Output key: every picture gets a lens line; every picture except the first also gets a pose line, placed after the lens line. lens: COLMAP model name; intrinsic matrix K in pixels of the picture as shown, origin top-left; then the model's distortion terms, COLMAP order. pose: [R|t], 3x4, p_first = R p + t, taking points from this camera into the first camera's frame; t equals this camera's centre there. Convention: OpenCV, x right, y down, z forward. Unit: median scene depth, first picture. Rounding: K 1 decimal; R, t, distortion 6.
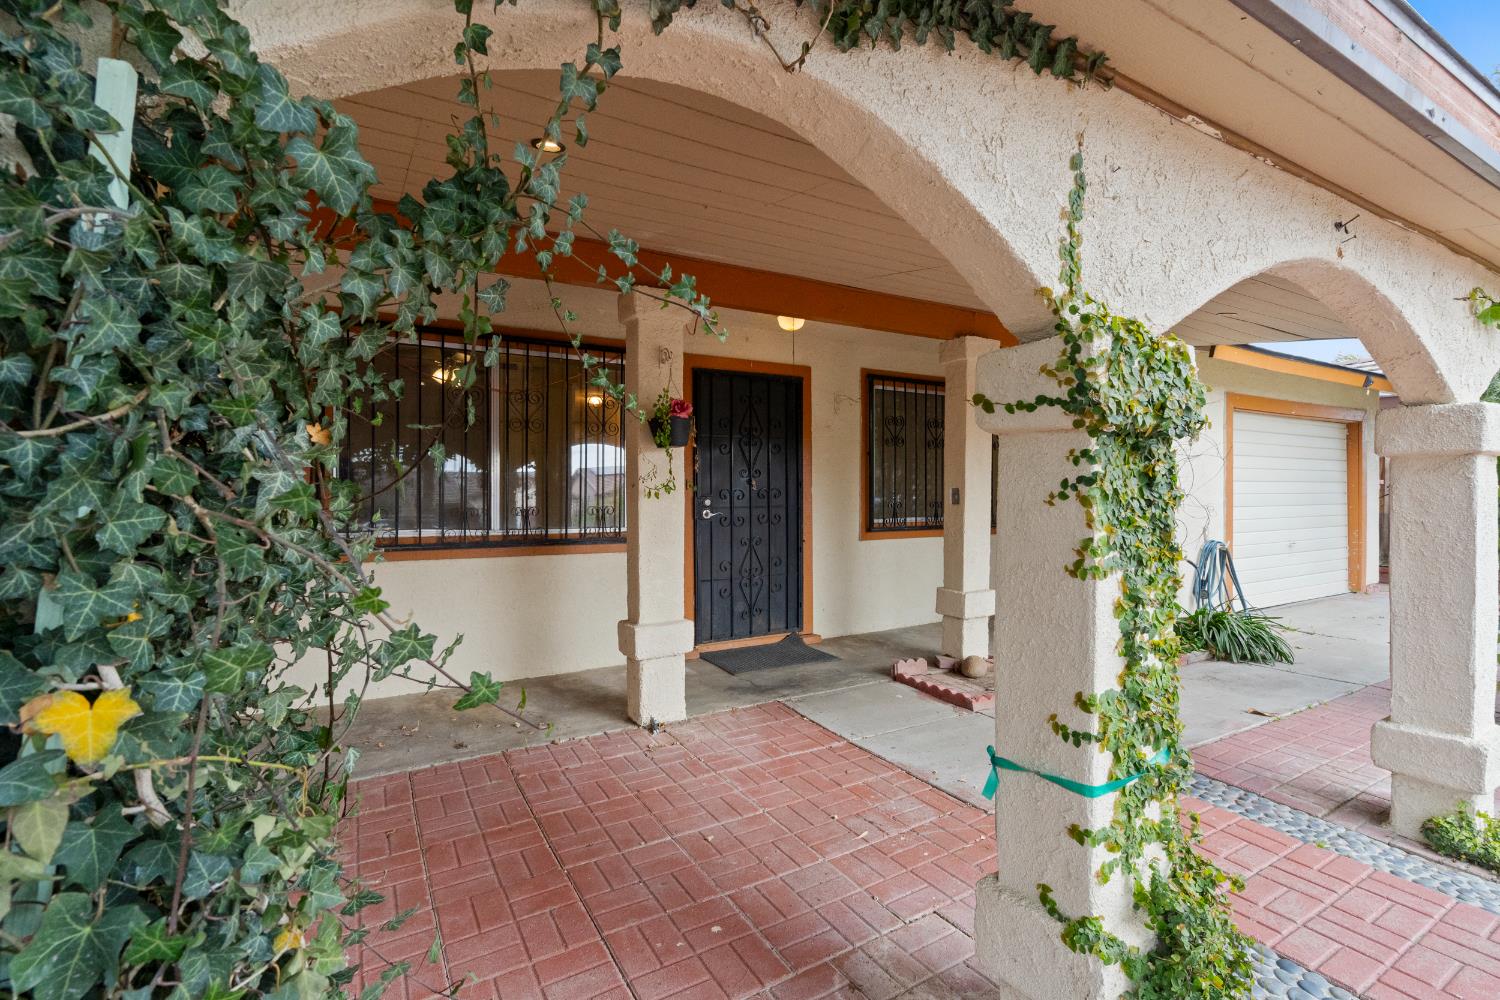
lens RADIAL K [[687.5, 0, 755.7], [0, 687.5, 491.8], [0, 0, 1]] dist [-0.002119, 0.002353]
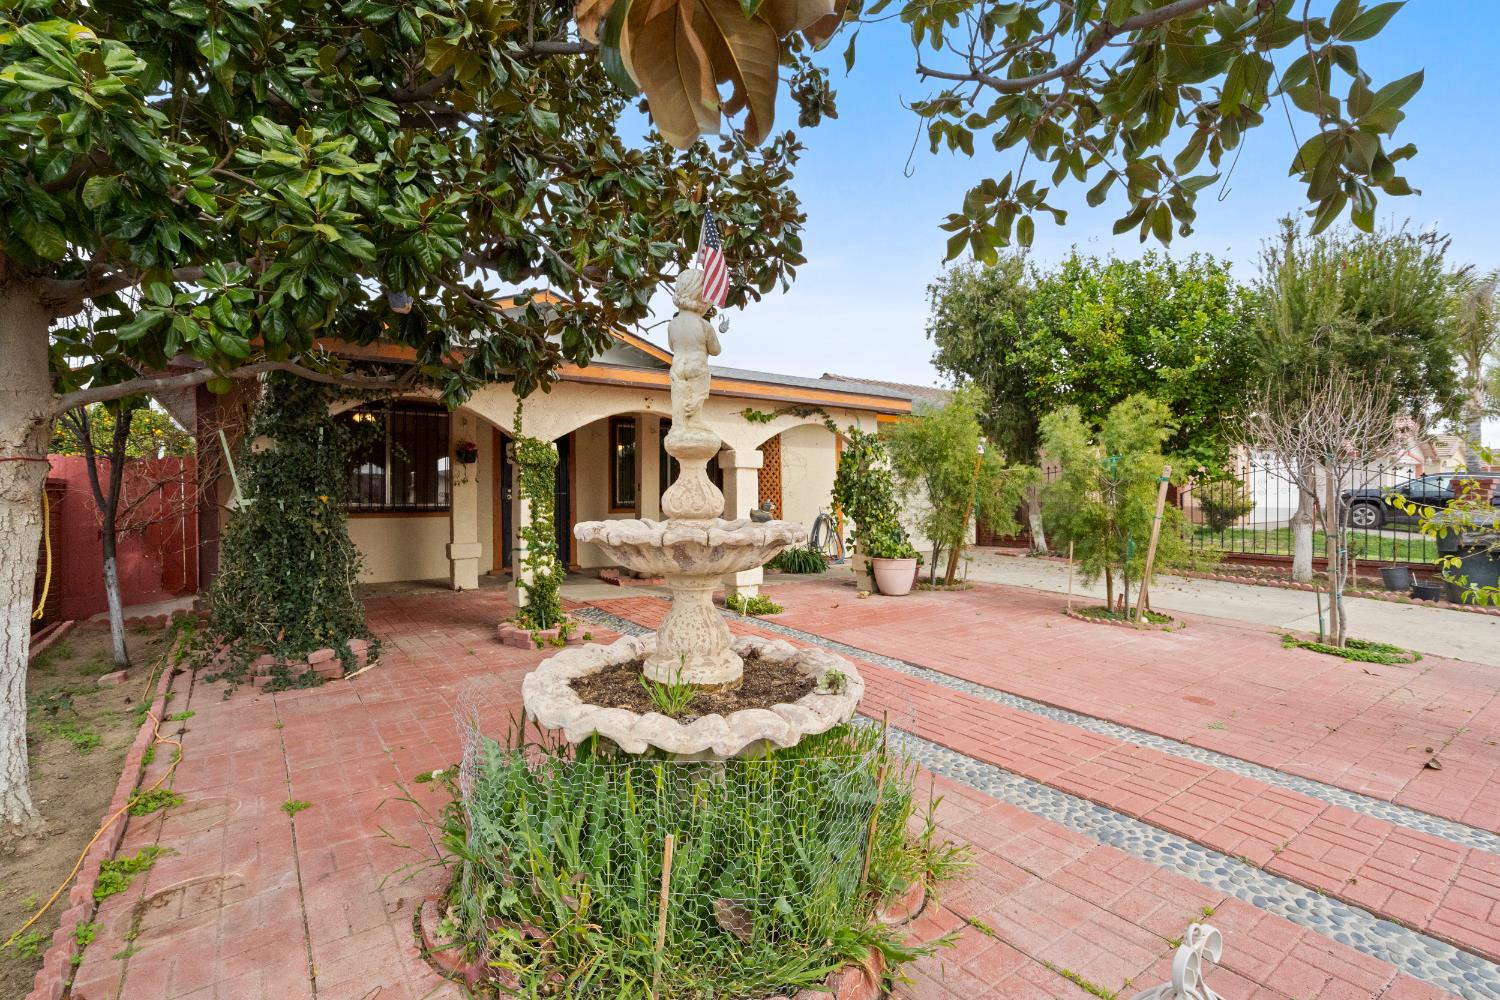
lens RADIAL K [[687.5, 0, 755.8], [0, 687.5, 495.7], [0, 0, 1]] dist [-0.002119, 0.002353]
pose [[0.995124, -0.000855, 0.098629, 1.464539], [0.000692, 0.999998, 0.001689, 0.094455], [-0.098630, -0.001612, 0.995123, -3.258559]]
